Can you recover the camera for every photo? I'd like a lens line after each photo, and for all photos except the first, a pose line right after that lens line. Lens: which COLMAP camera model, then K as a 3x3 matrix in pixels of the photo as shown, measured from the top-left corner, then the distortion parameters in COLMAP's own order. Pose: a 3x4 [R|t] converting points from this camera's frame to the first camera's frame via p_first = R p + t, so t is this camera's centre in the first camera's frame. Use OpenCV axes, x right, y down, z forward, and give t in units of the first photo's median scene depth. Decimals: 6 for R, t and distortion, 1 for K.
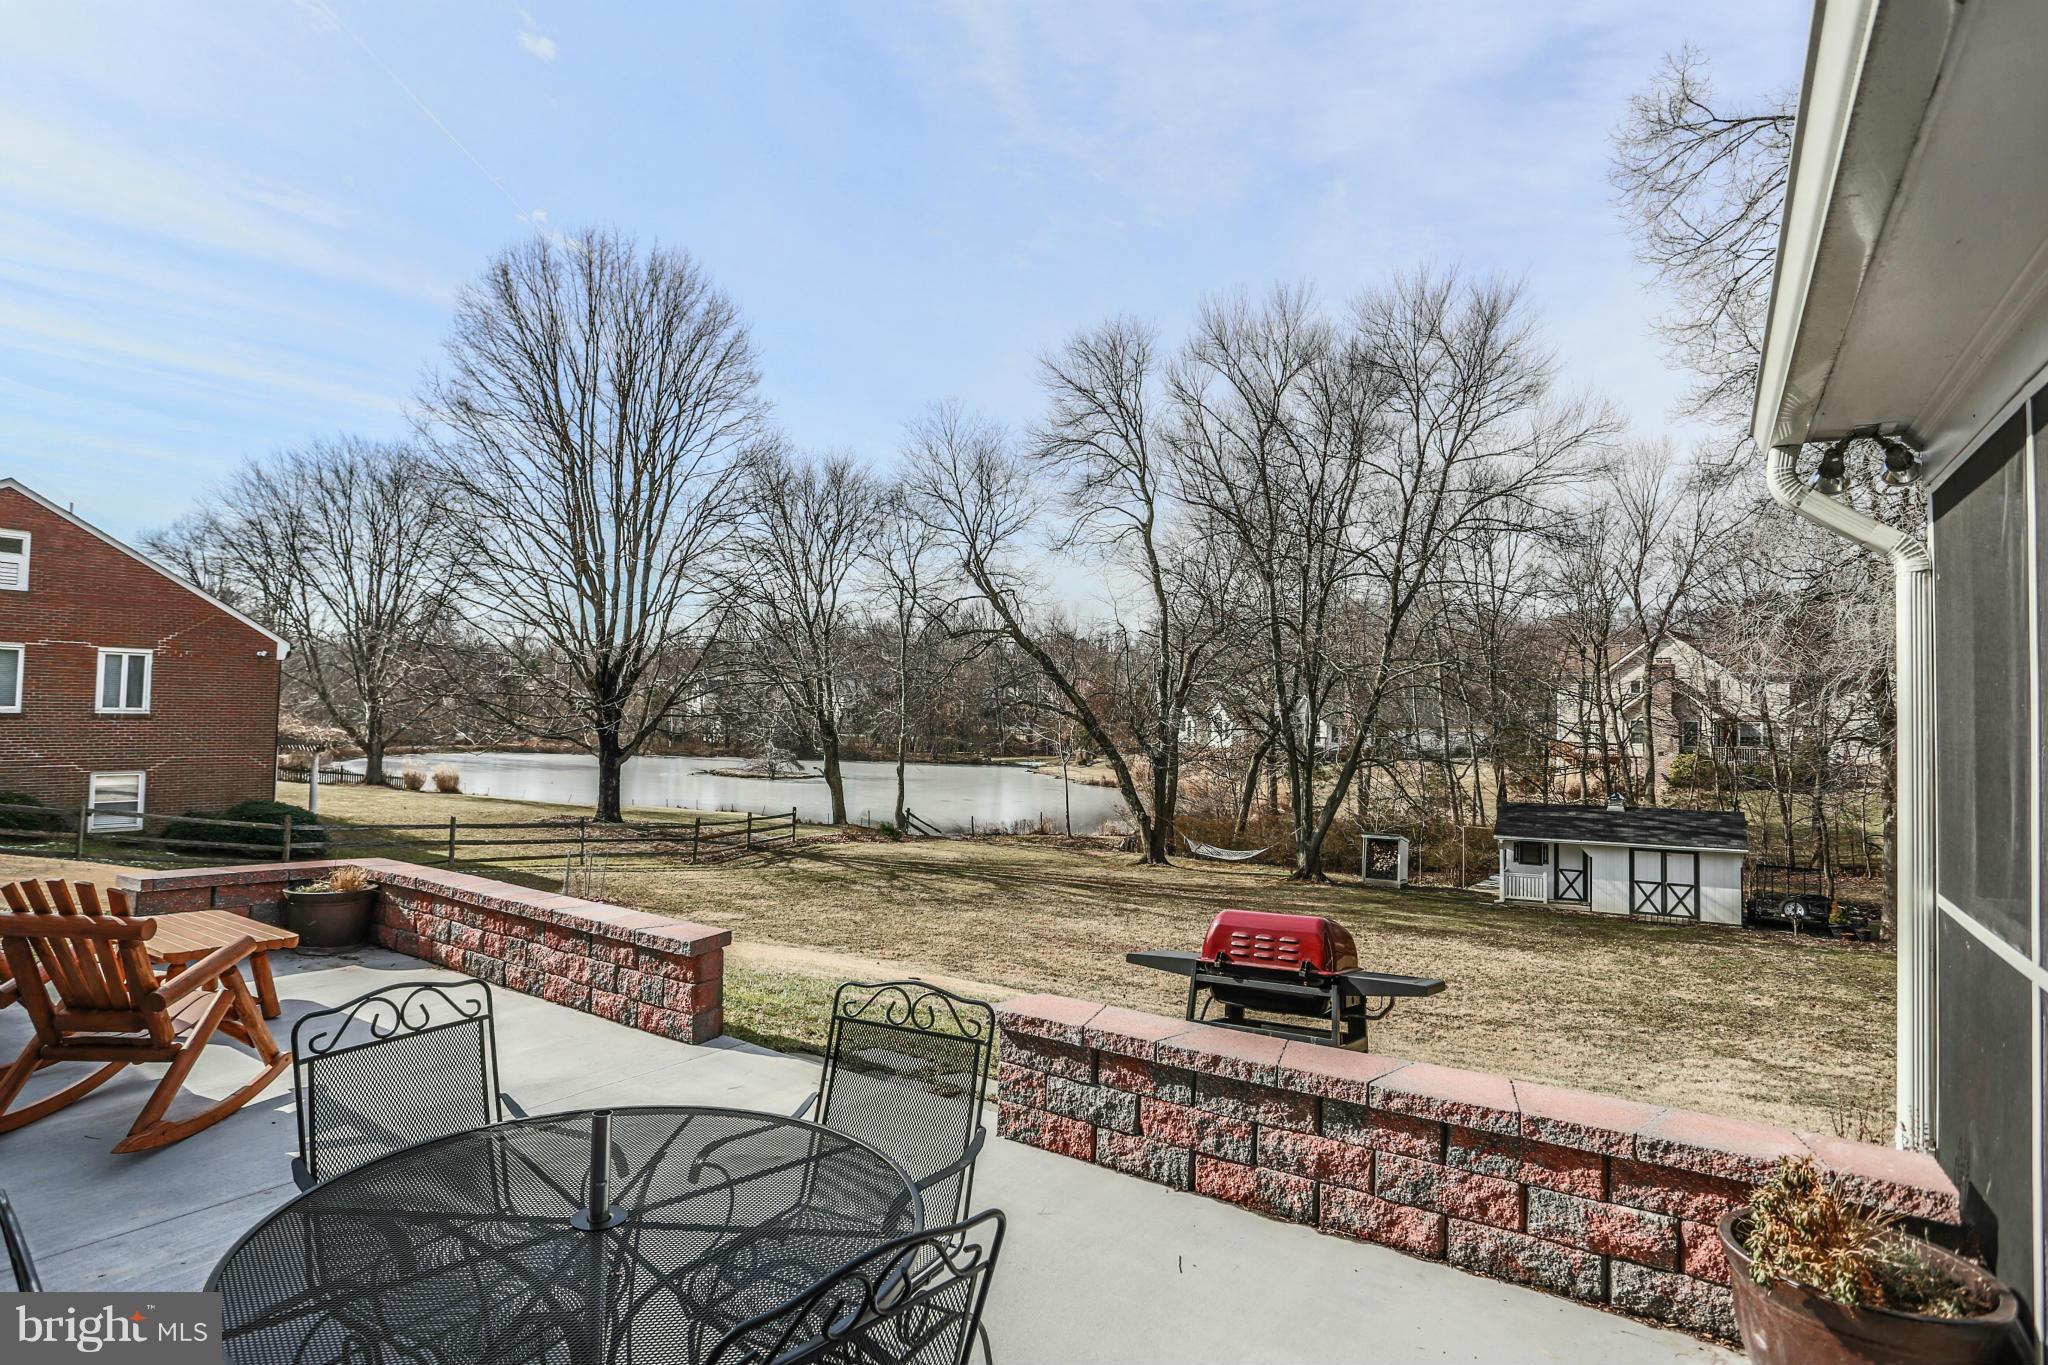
lens RADIAL K [[1084.5, 0, 1024.0], [0, 1084.5, 682.5], [0, 0, 1]] dist [-0.088032, 0.052818]
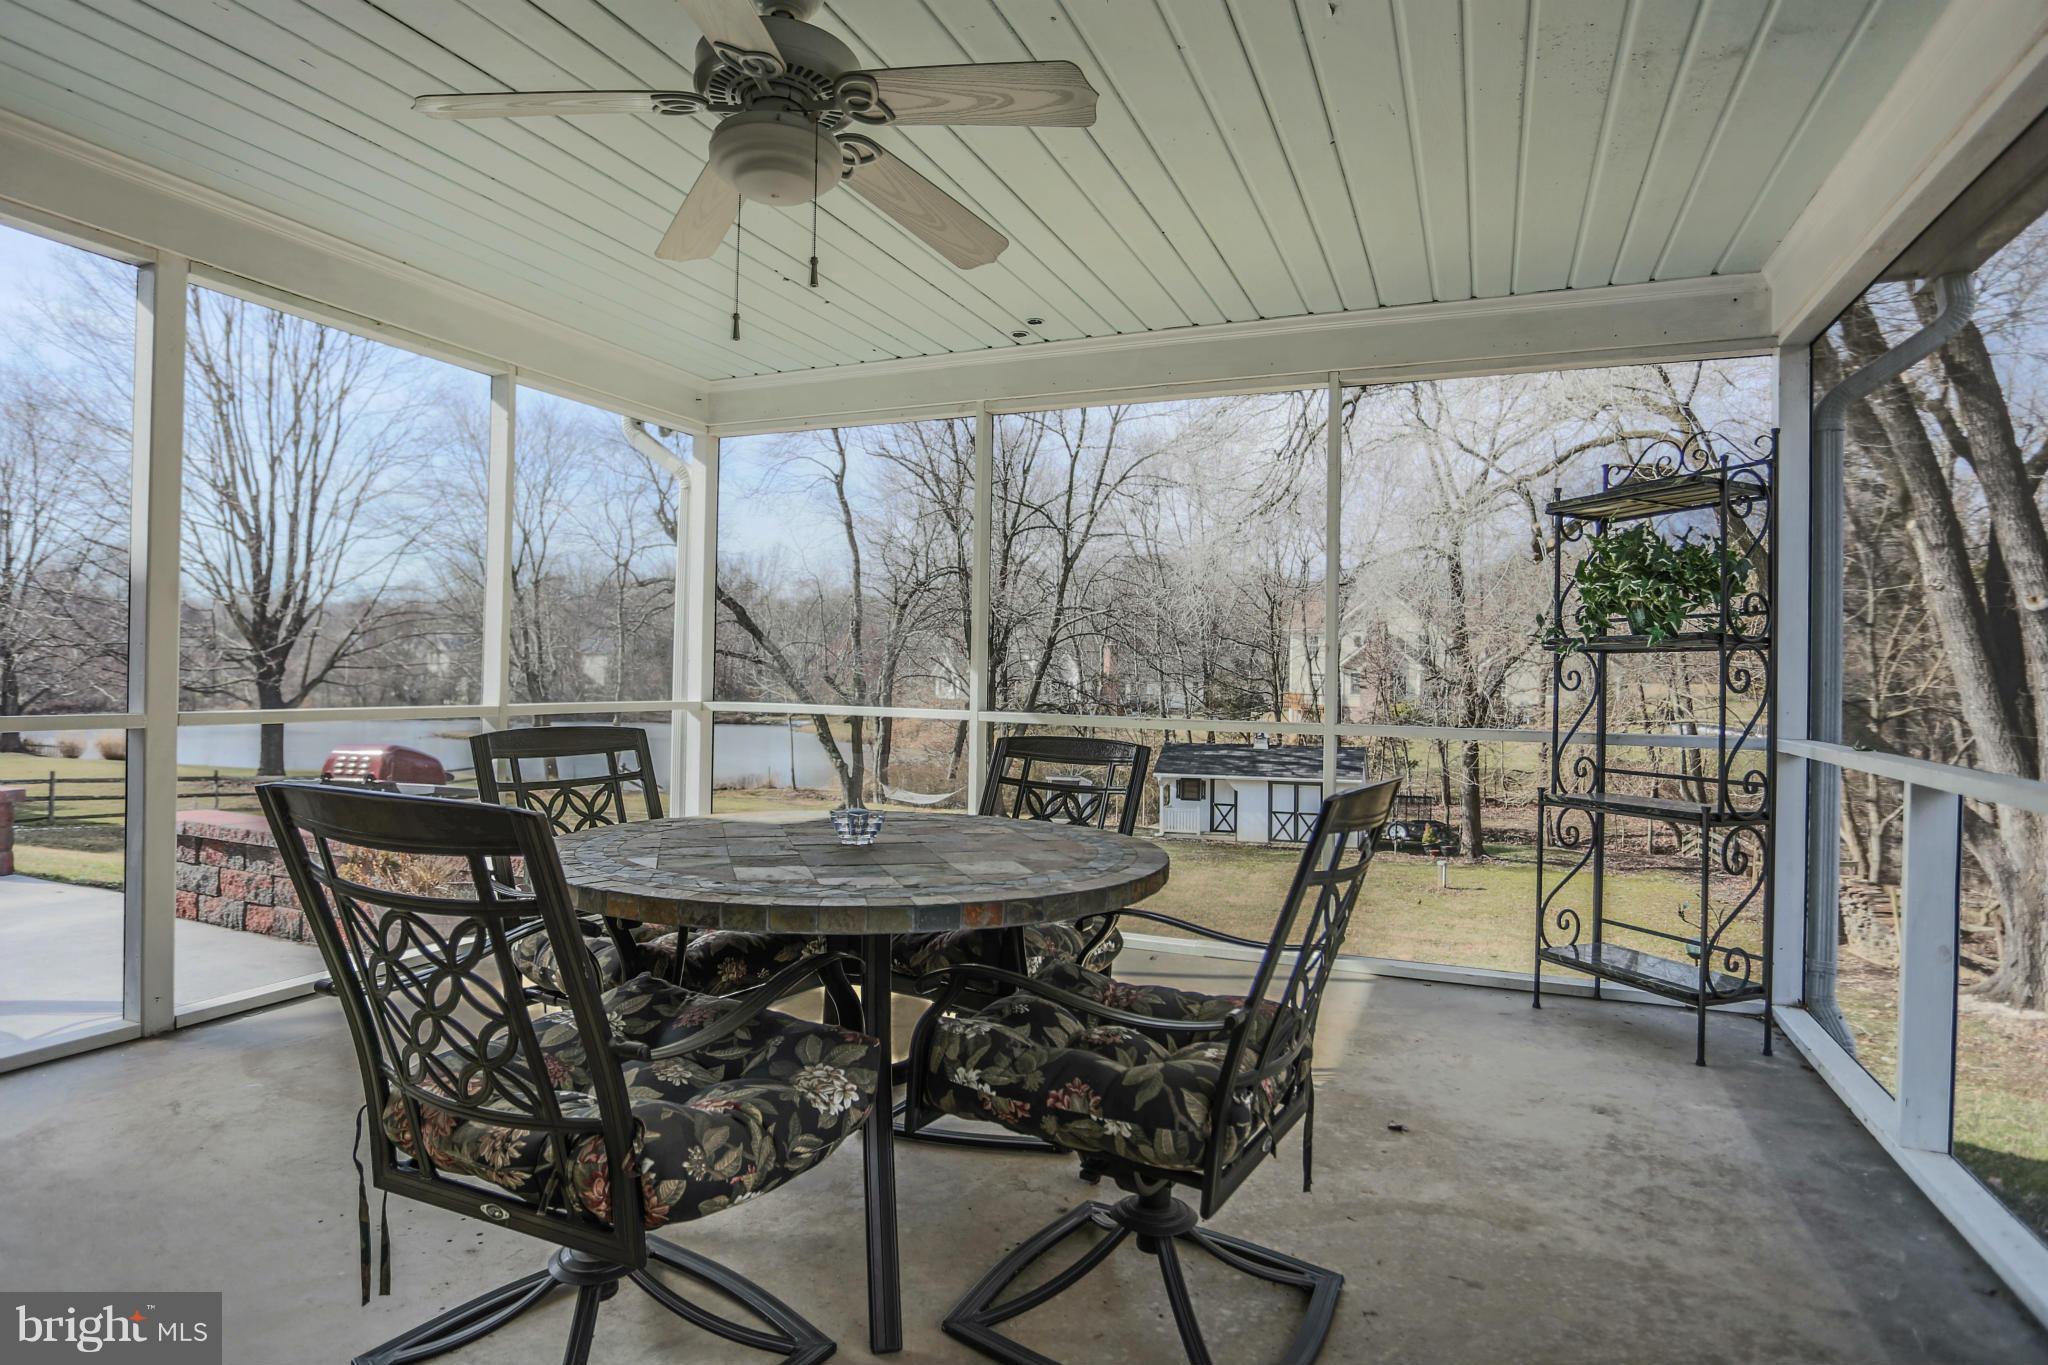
lens RADIAL K [[1113.4, 0, 1024.0], [0, 1113.4, 682.5], [0, 0, 1]] dist [-0.043639, -0.000029]
pose [[0.983246, -0.006888, 0.182154, 0.102582], [0.000348, 0.999355, 0.035909, 0.011502], [-0.182284, -0.035244, 0.982614, -0.065050]]
